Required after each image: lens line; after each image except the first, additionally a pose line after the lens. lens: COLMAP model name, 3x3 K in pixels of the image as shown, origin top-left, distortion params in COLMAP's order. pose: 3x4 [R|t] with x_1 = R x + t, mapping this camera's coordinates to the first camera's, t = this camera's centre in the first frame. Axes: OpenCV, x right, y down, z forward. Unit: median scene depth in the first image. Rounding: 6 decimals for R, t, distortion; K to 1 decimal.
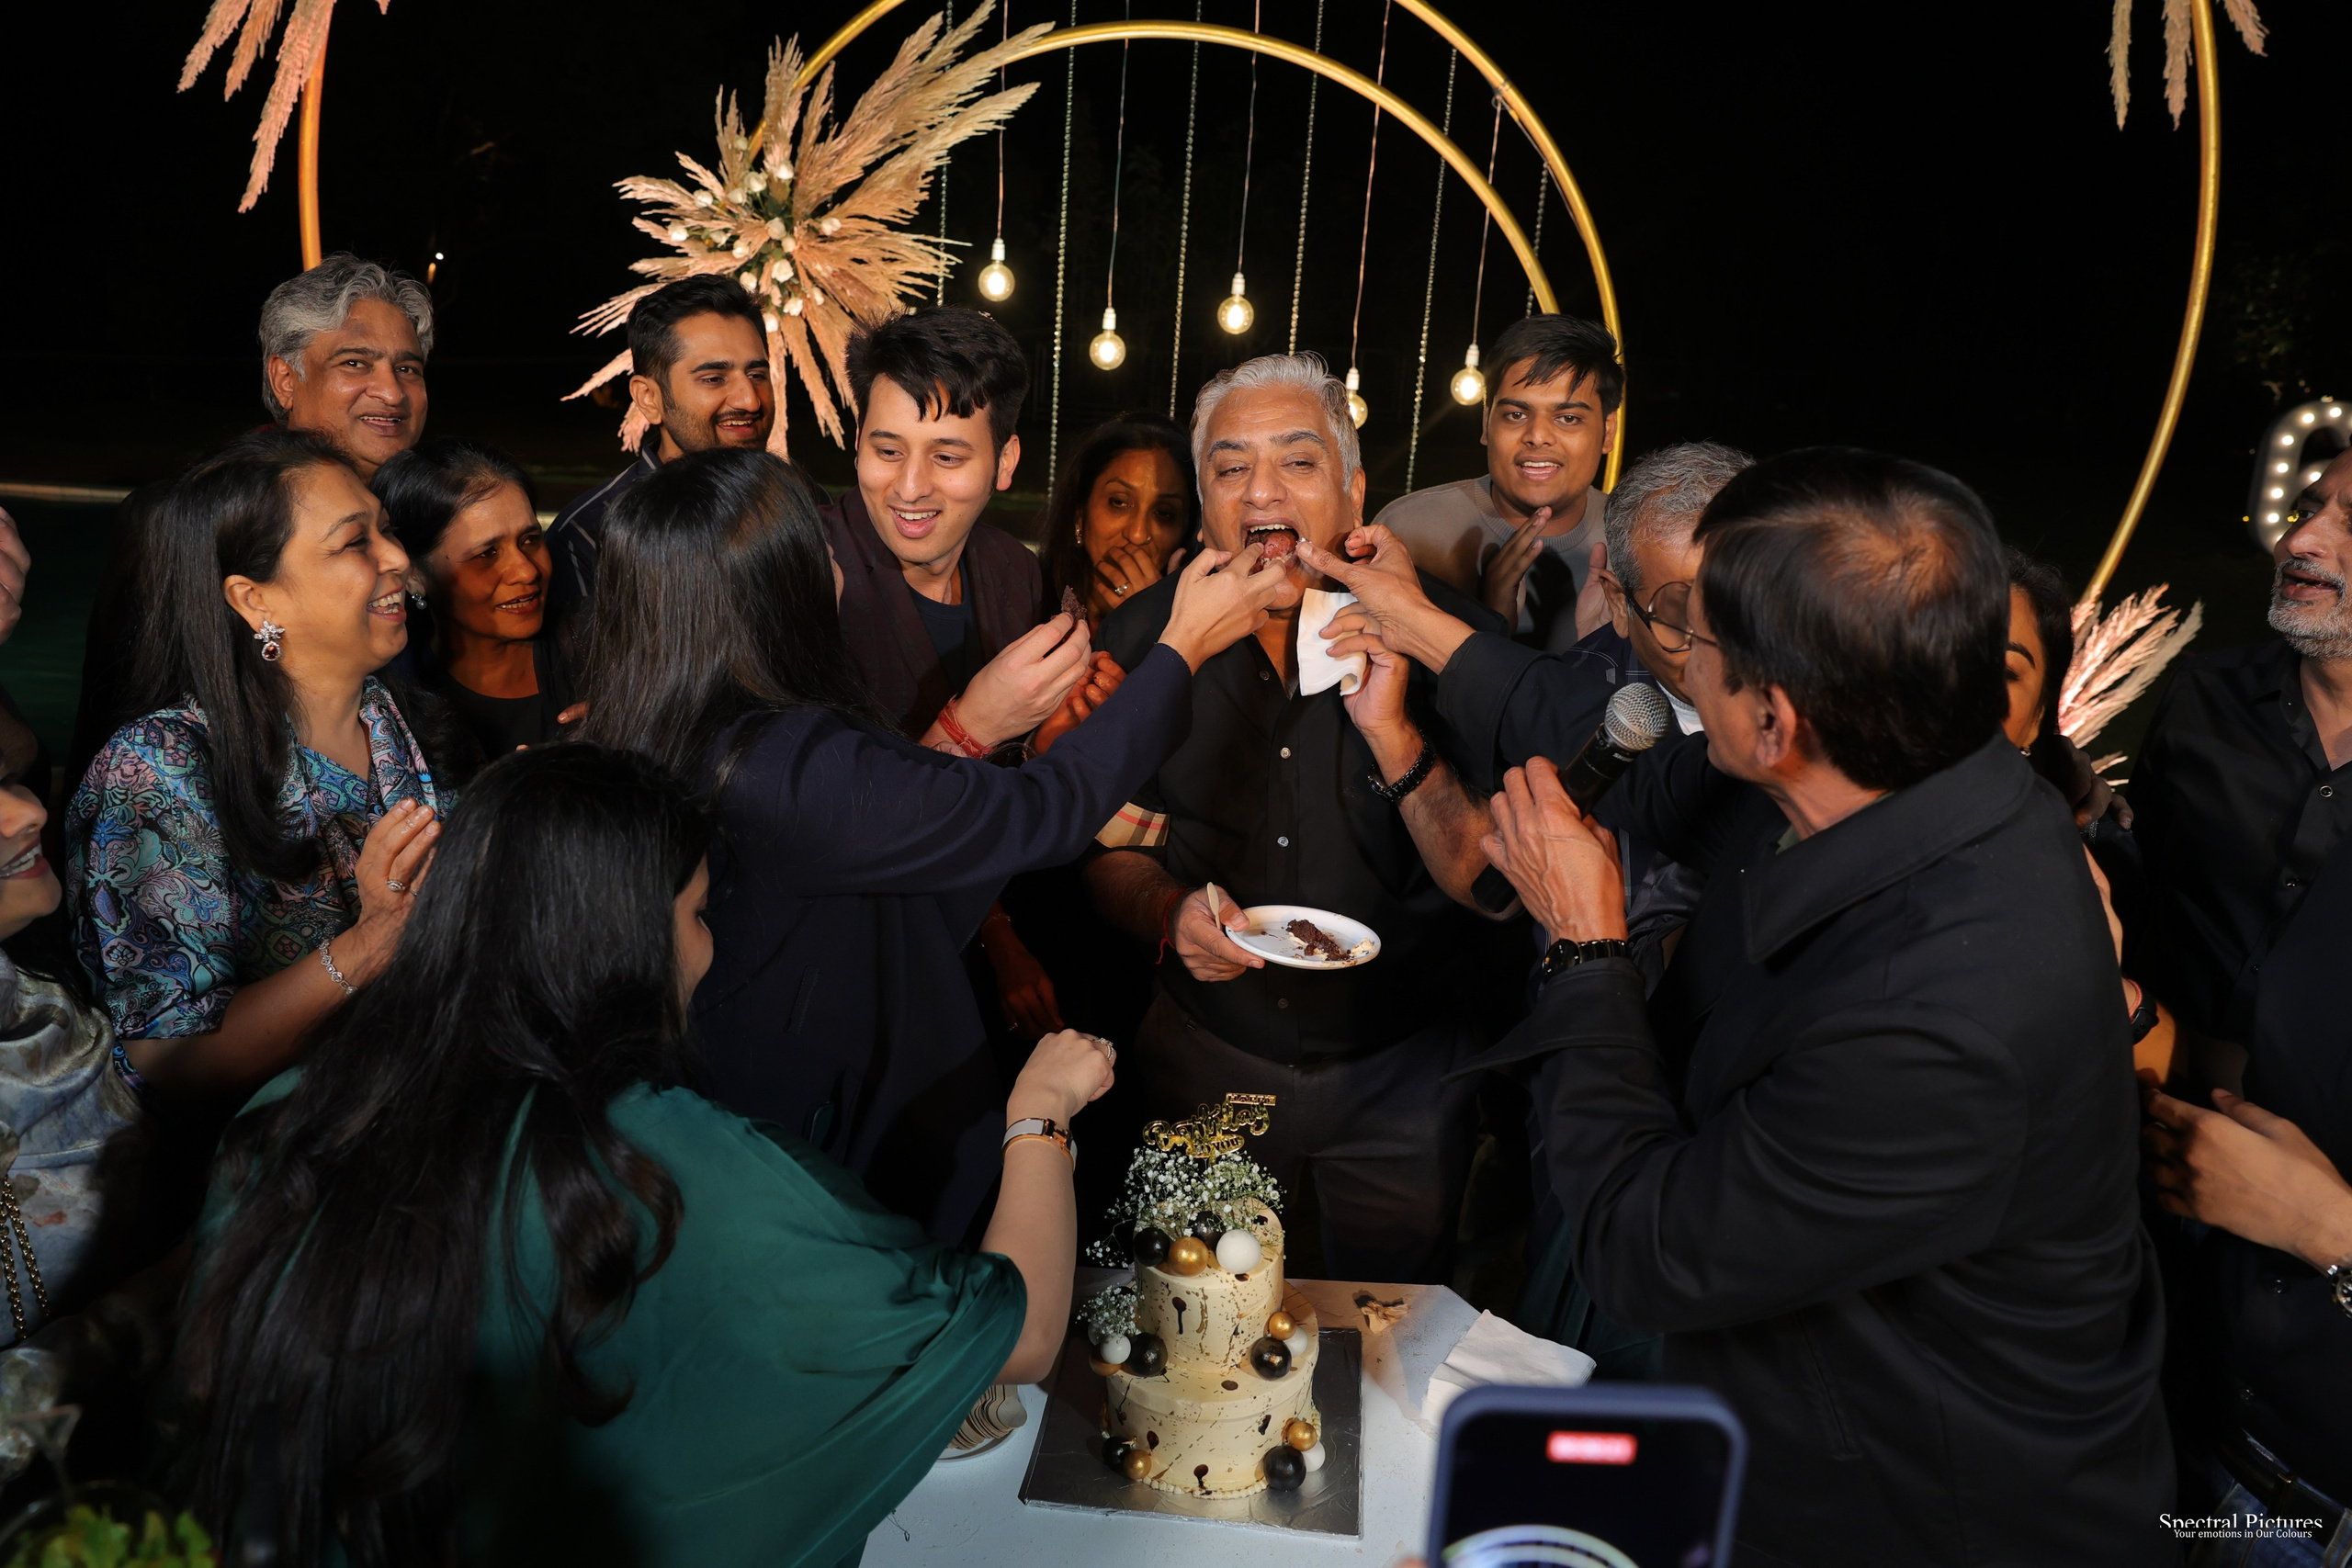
lens RADIAL K [[1632.5, 0, 1176.0], [0, 1632.5, 784.0], [0, 0, 1]] dist [-0.105700, 0.093582]
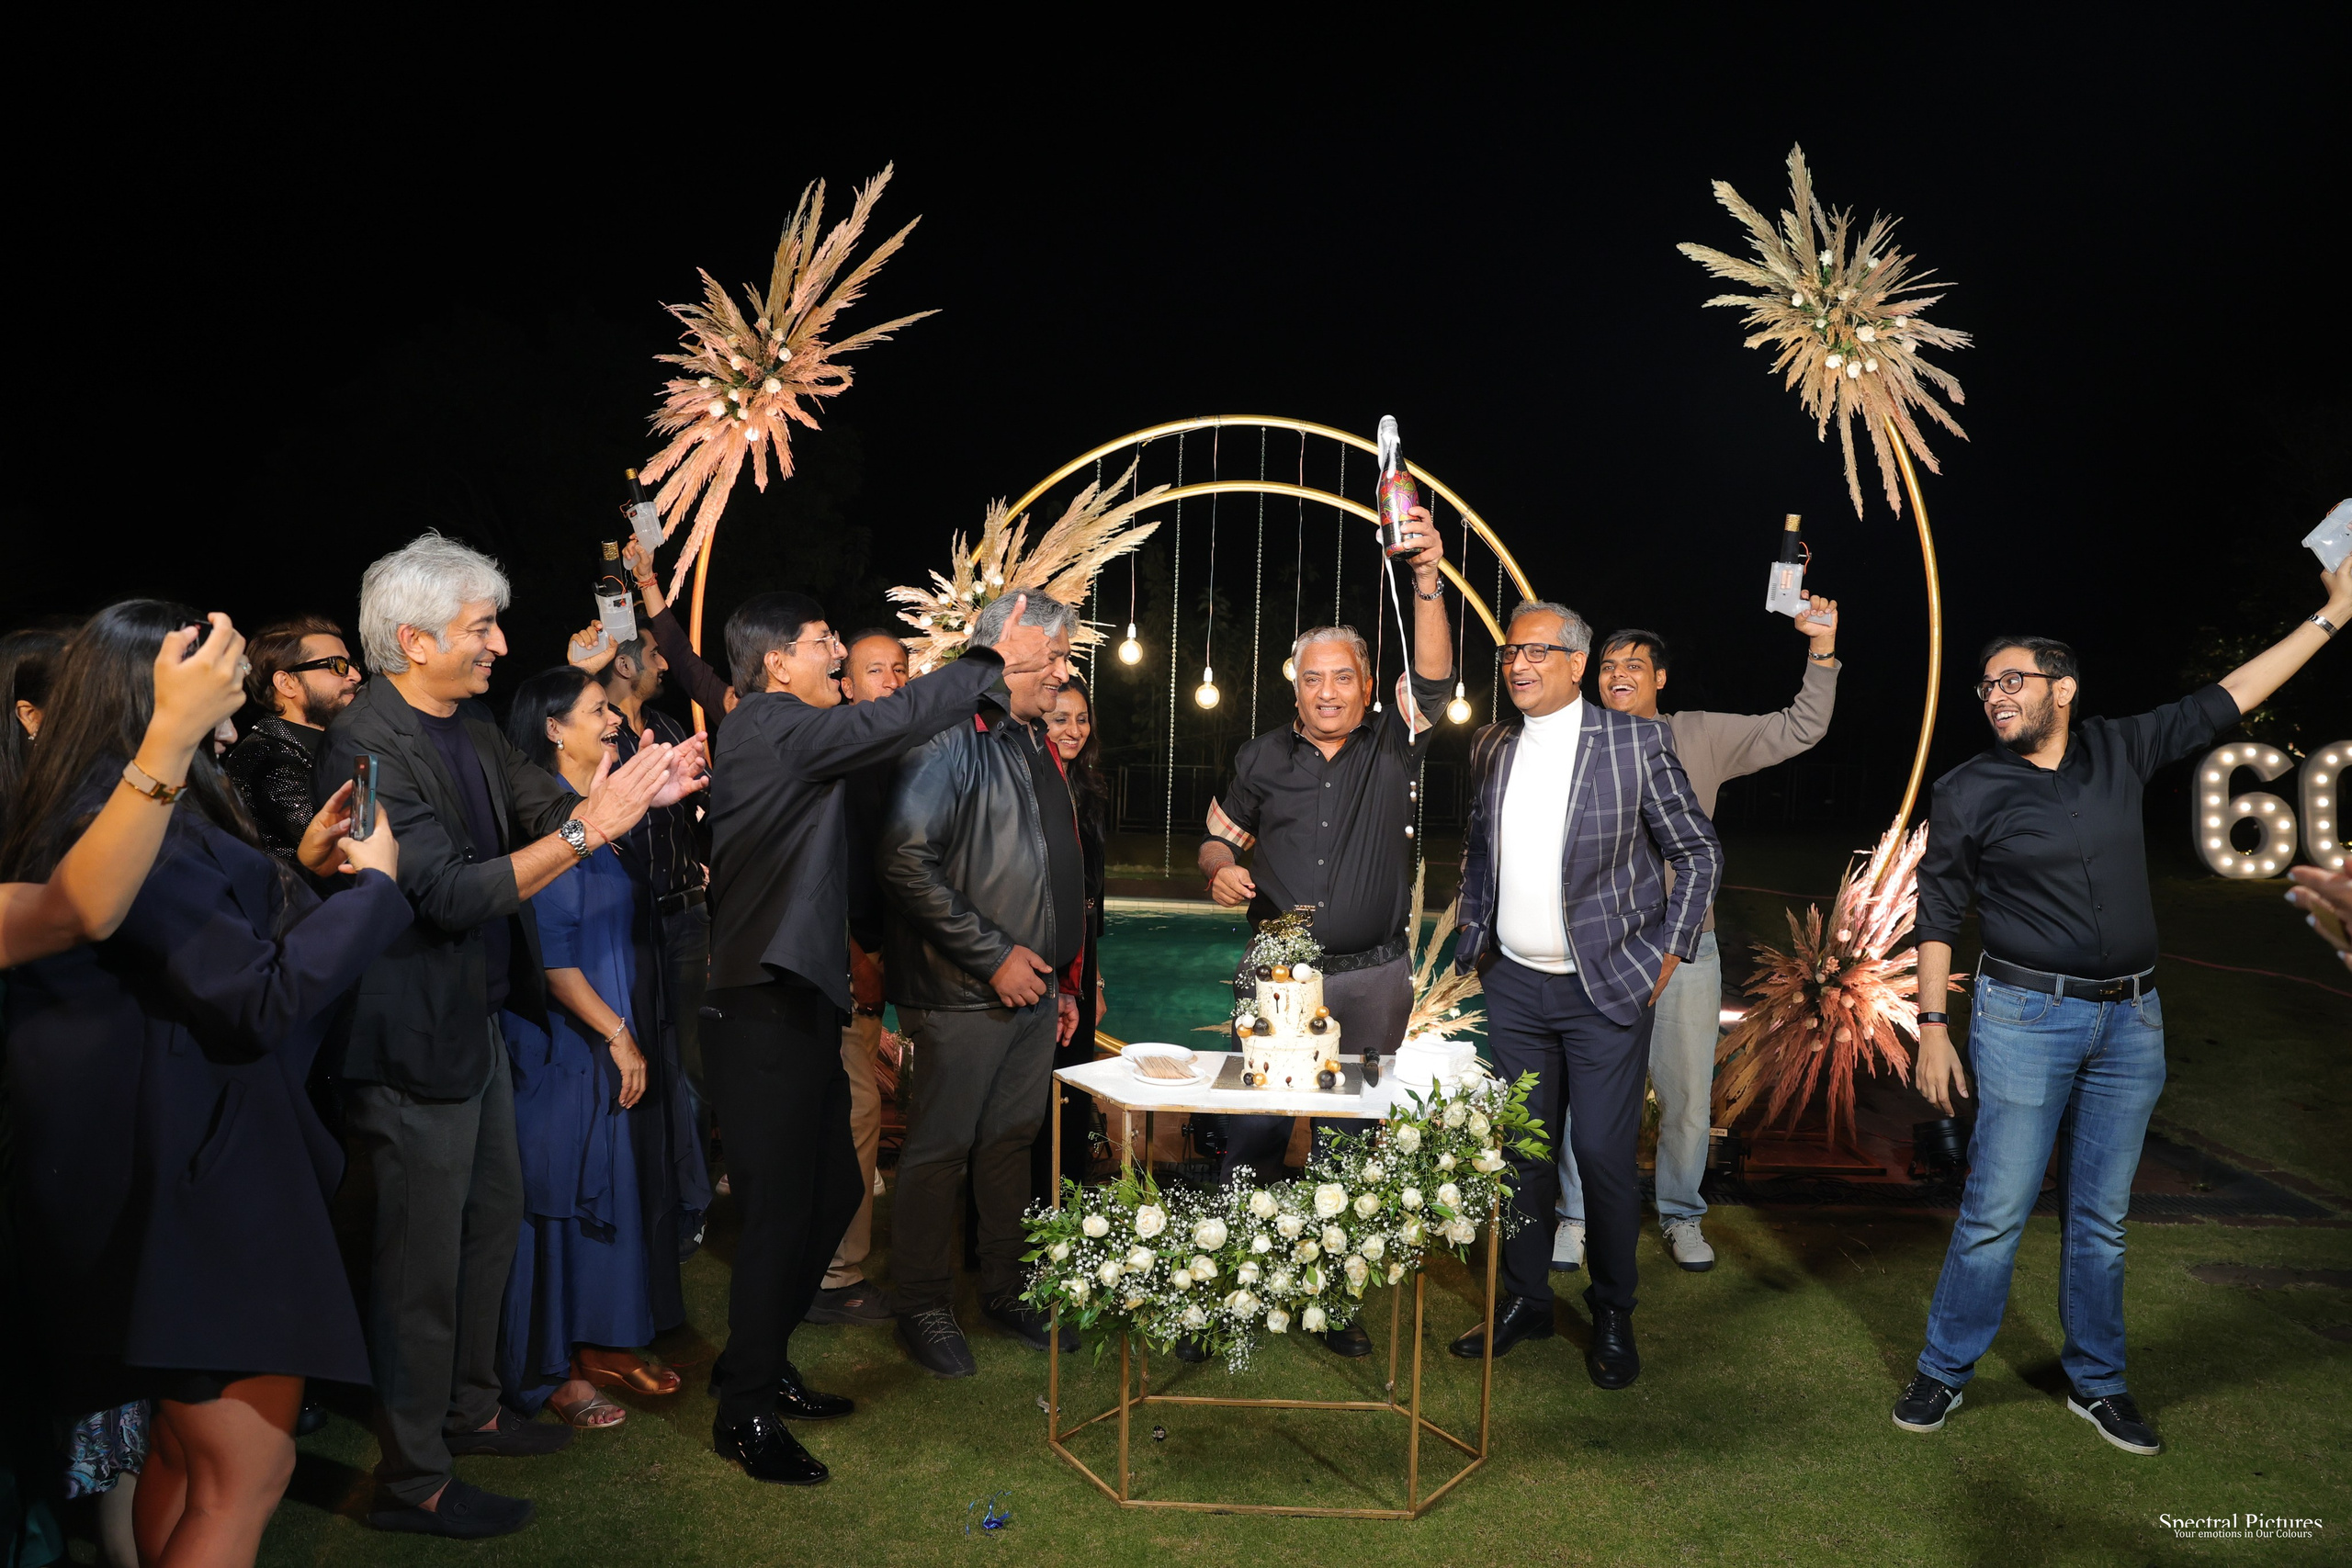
lens RADIAL K [[1632.5, 0, 1176.0], [0, 1632.5, 784.0], [0, 0, 1]] dist [-0.105700, 0.093582]
pose [[0.998597, -0.030451, -0.043318, -0.010562], [0.018299, 0.966151, -0.257327, 0.209373], [0.049687, 0.256173, 0.965353, -0.444079]]
